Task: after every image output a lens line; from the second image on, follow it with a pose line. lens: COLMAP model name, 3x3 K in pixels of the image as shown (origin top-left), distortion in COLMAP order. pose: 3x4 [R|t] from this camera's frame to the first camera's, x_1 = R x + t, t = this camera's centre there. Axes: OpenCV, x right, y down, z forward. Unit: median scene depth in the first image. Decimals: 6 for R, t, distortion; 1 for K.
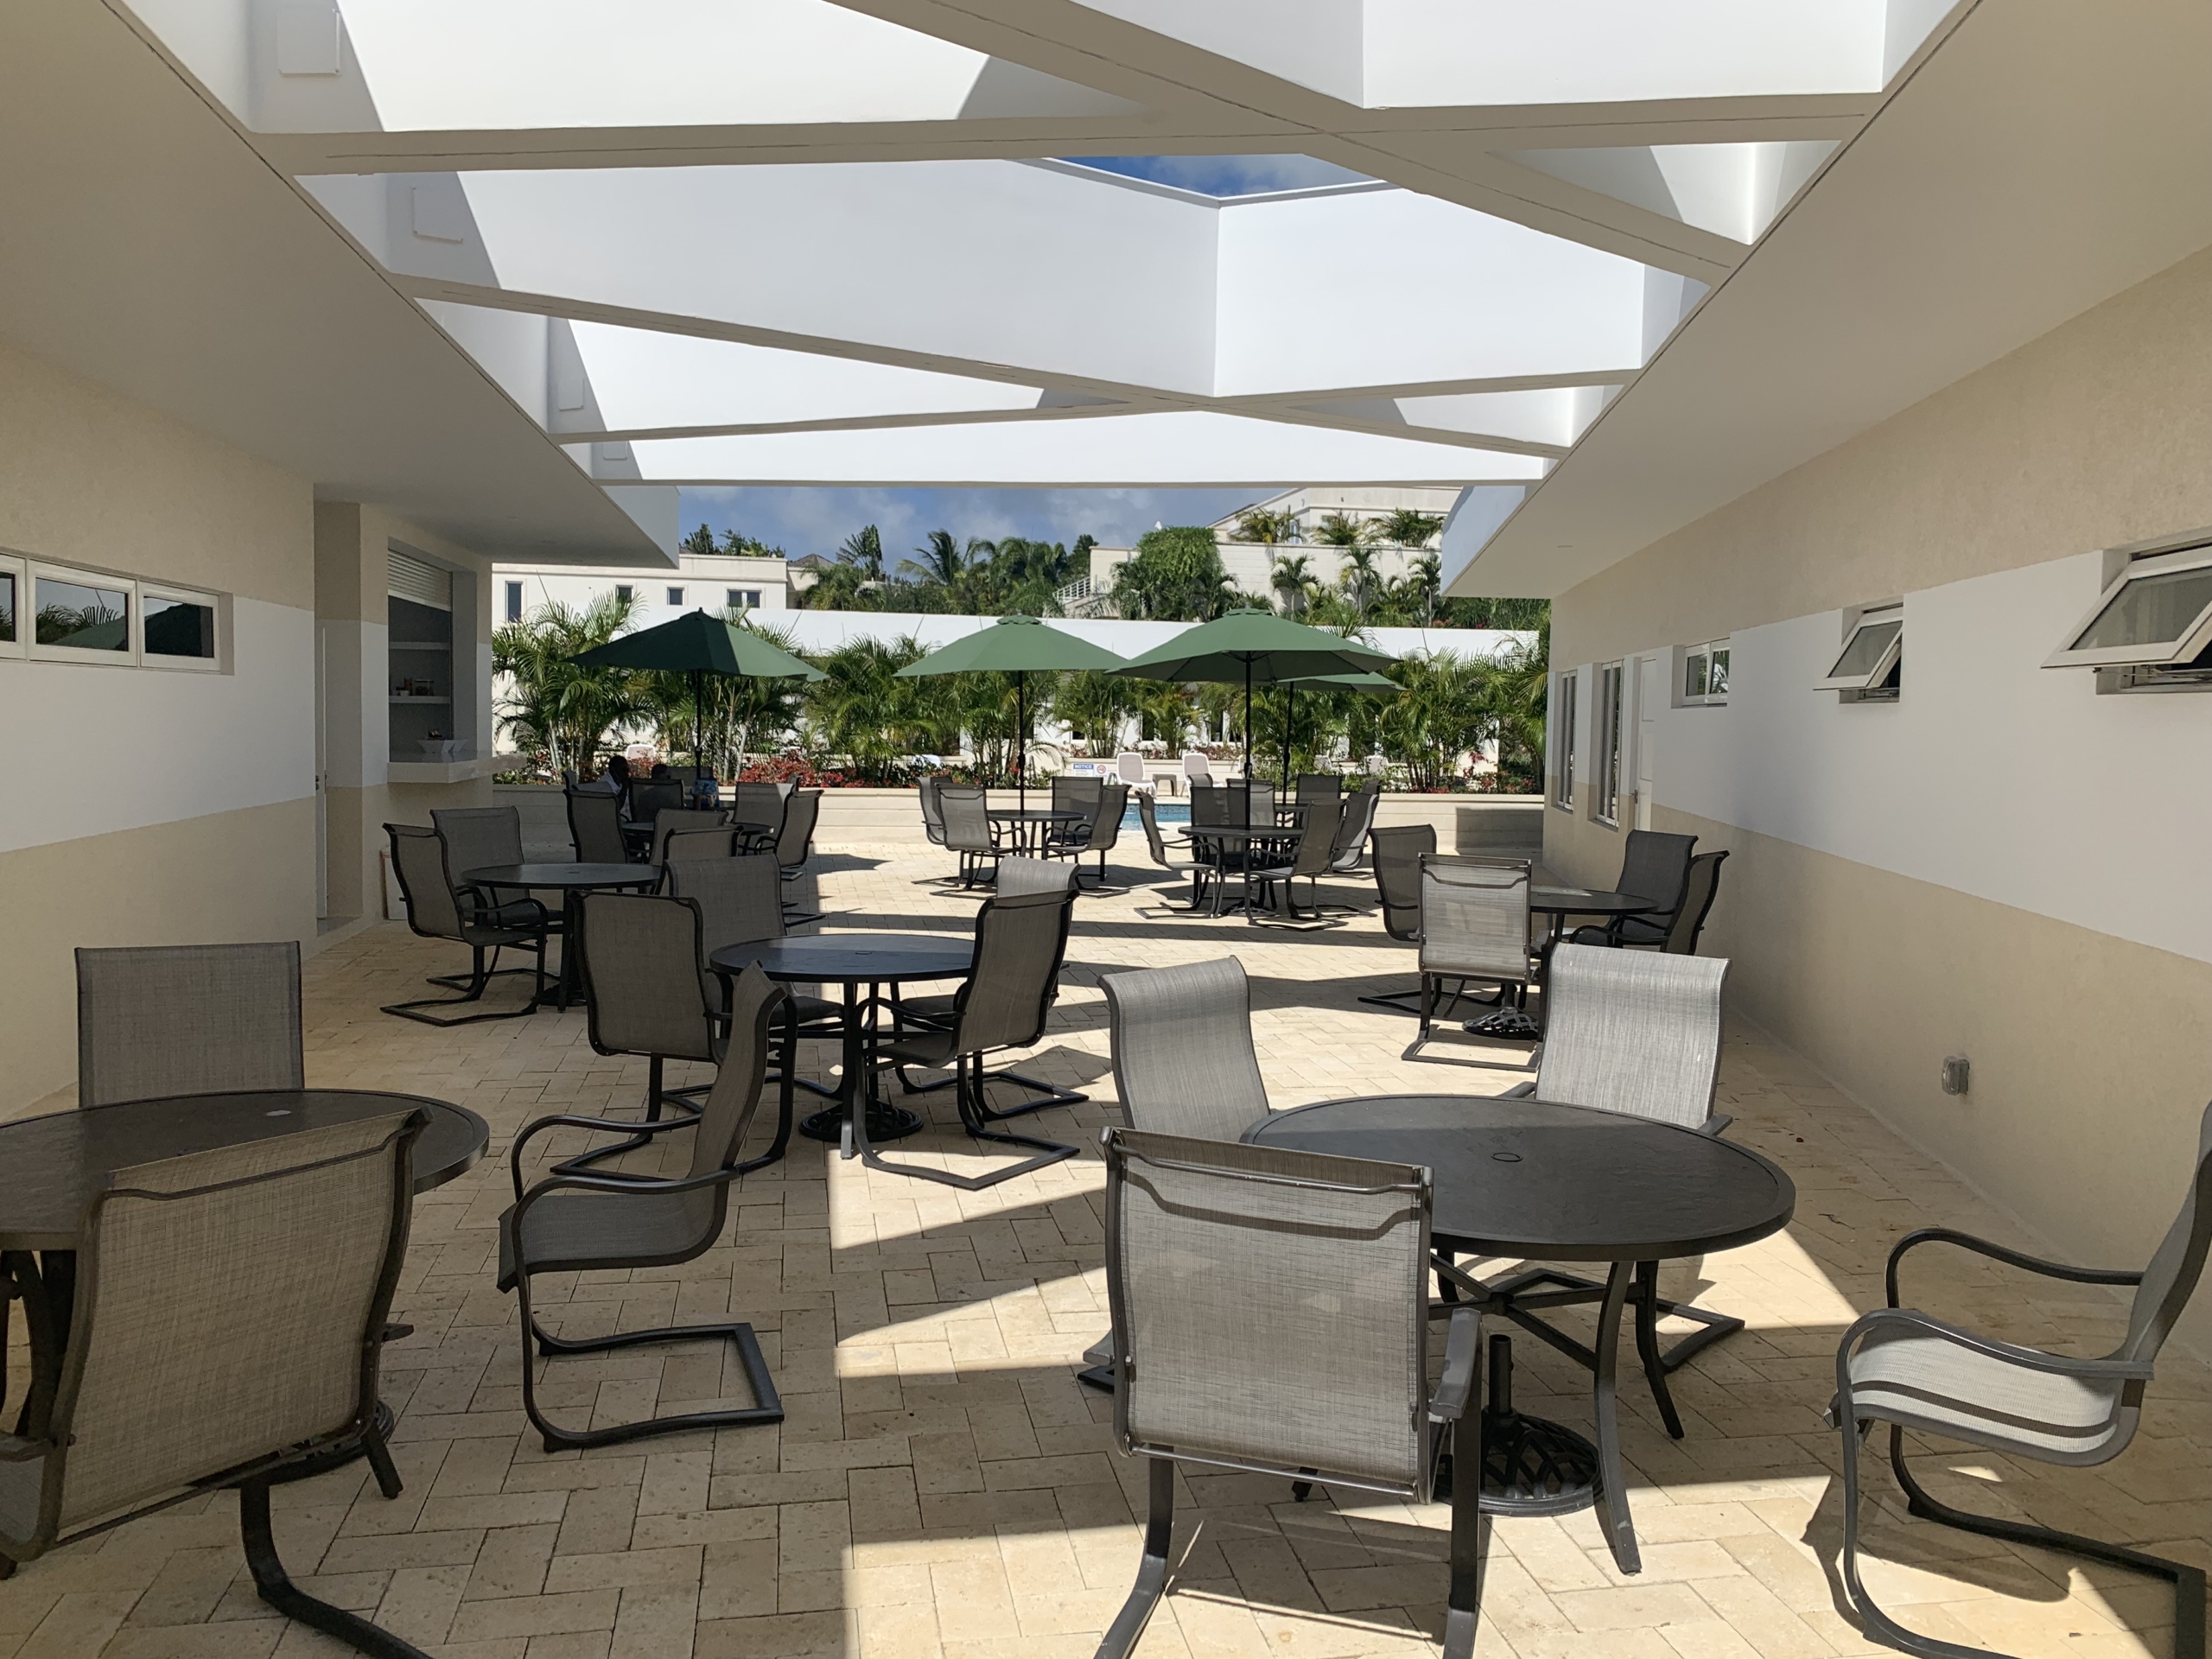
lens RADIAL K [[1684.3, 0, 1106.0], [0, 1684.3, 829.5], [0, 0, 1]] dist [0.000089, -0.000047]
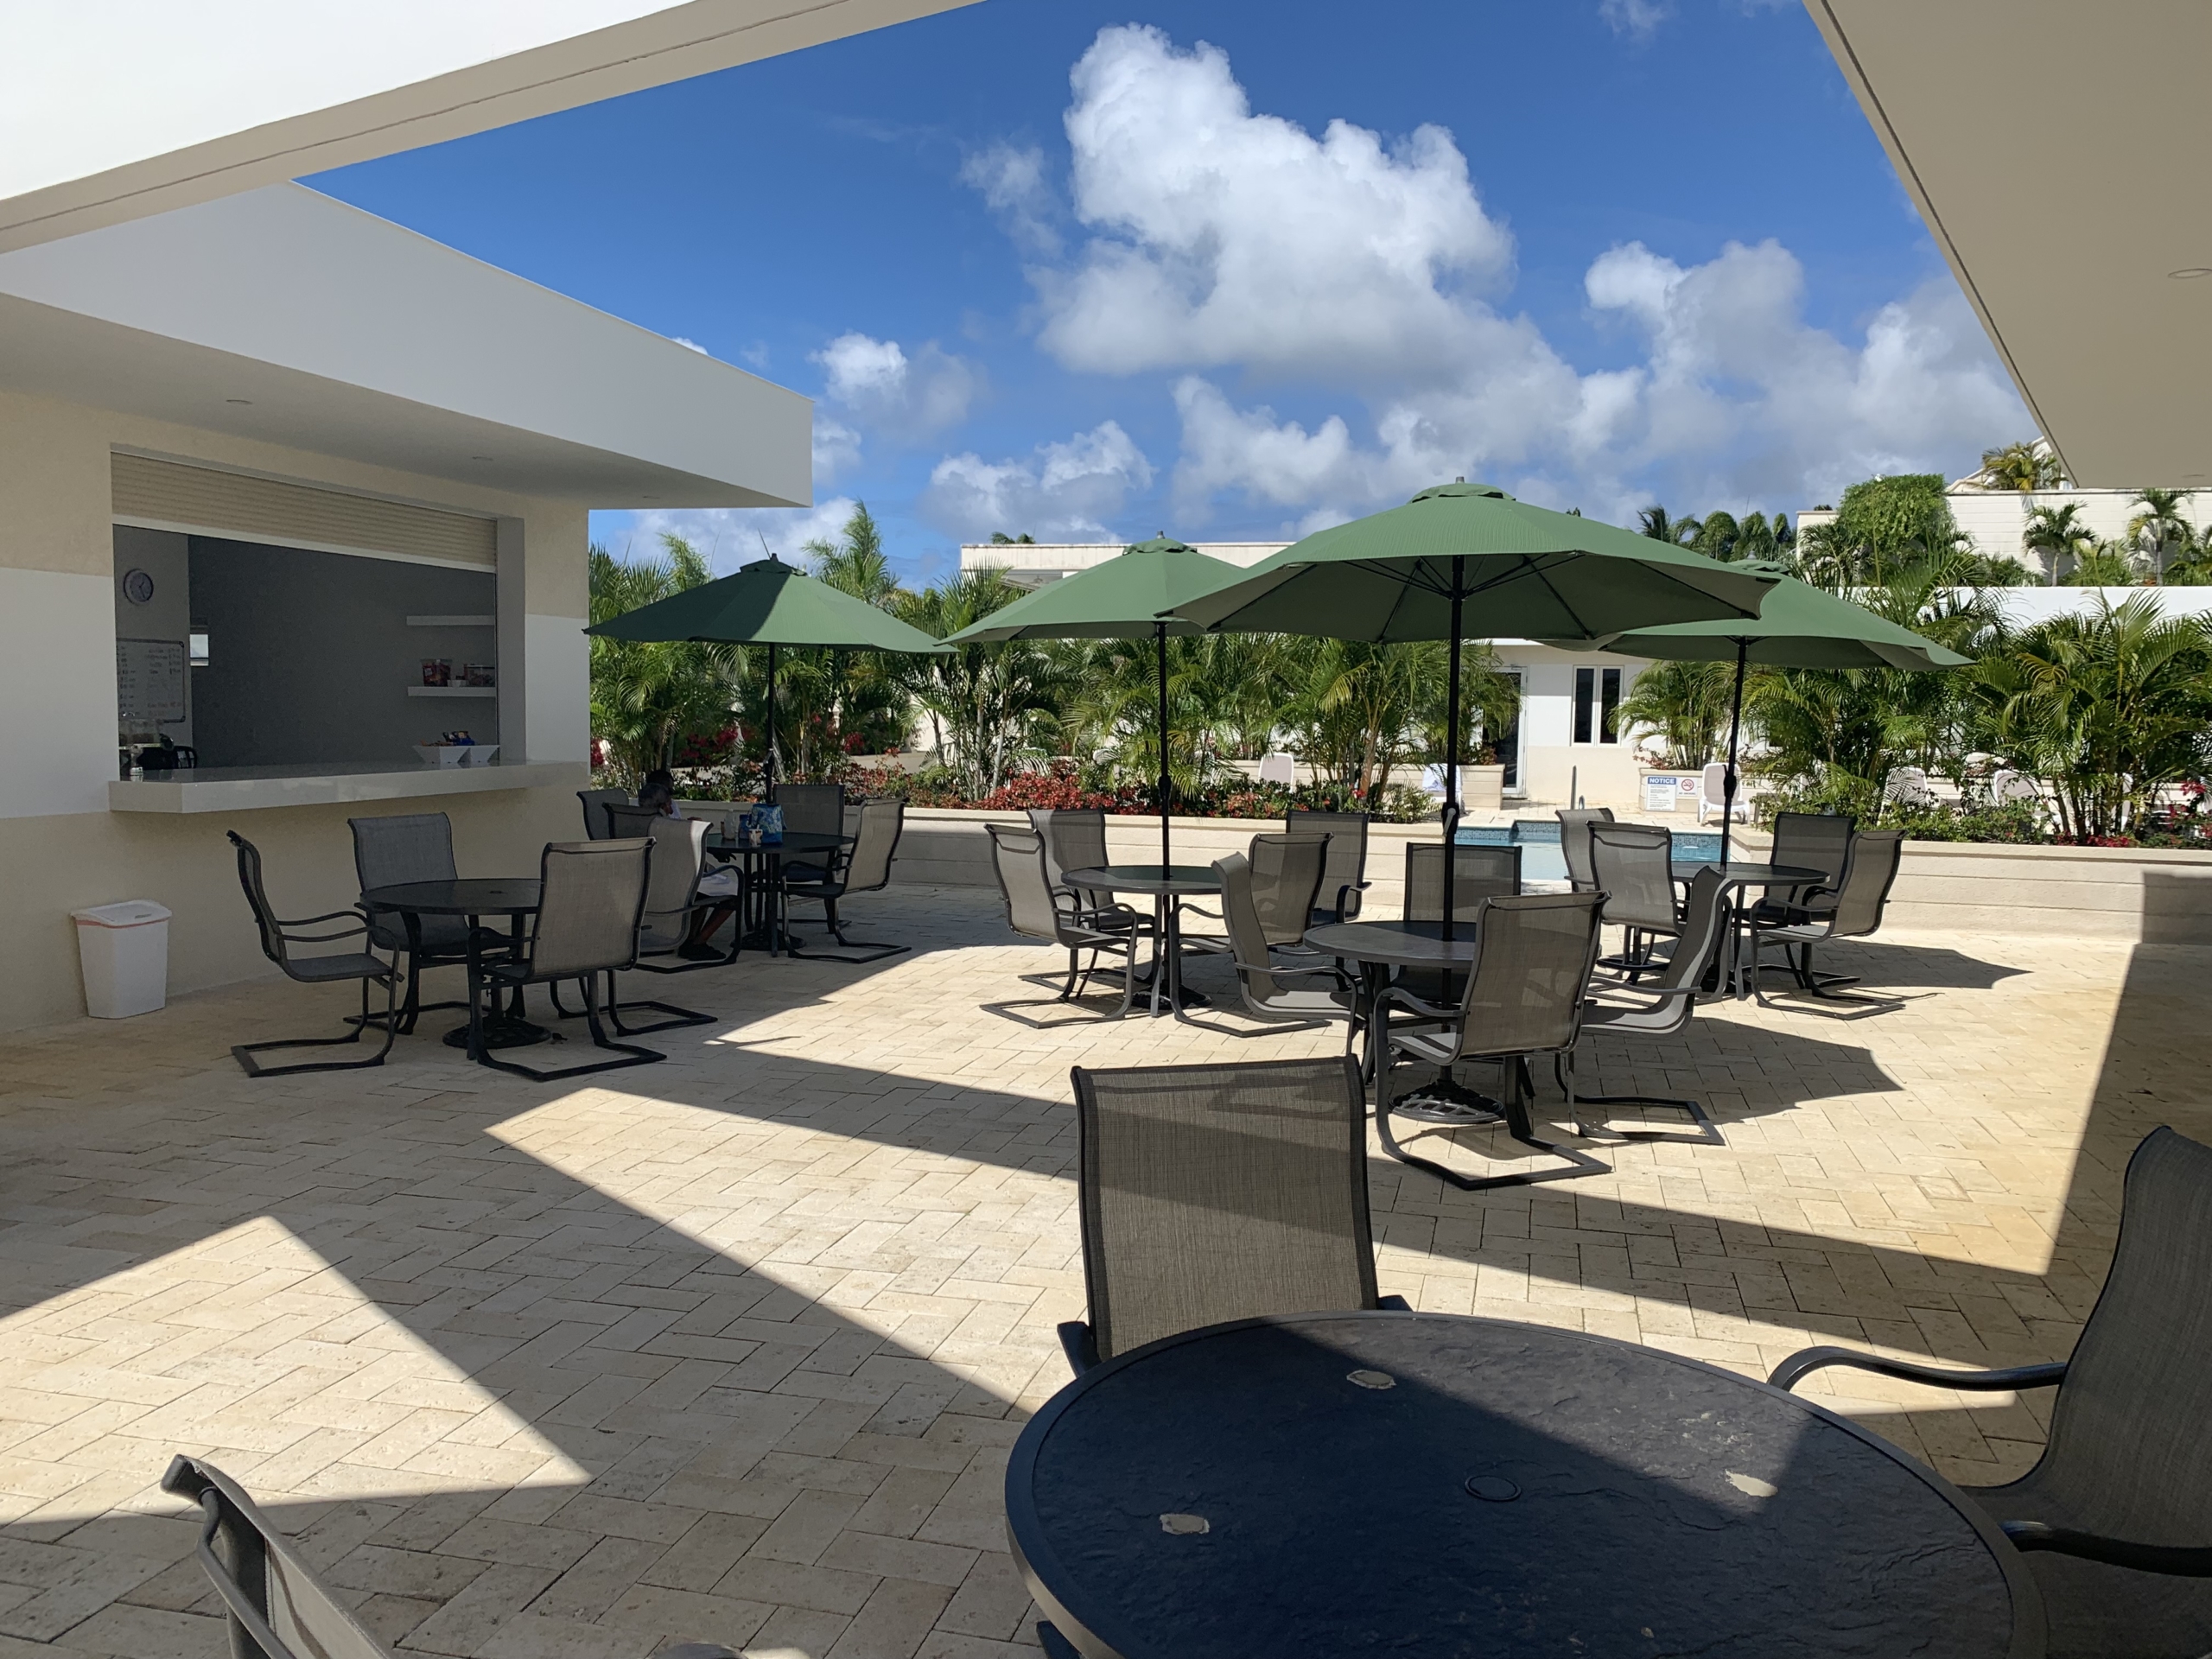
lens RADIAL K [[1663.0, 0, 1106.0], [0, 1663.0, 829.5], [0, 0, 1]] dist [0.002035, -0.003406]
pose [[0.903963, 0.030050, -0.426553, 0.047137], [-0.028508, 0.999544, 0.010001, -0.008381], [0.426658, 0.003119, 0.904407, 0.122355]]
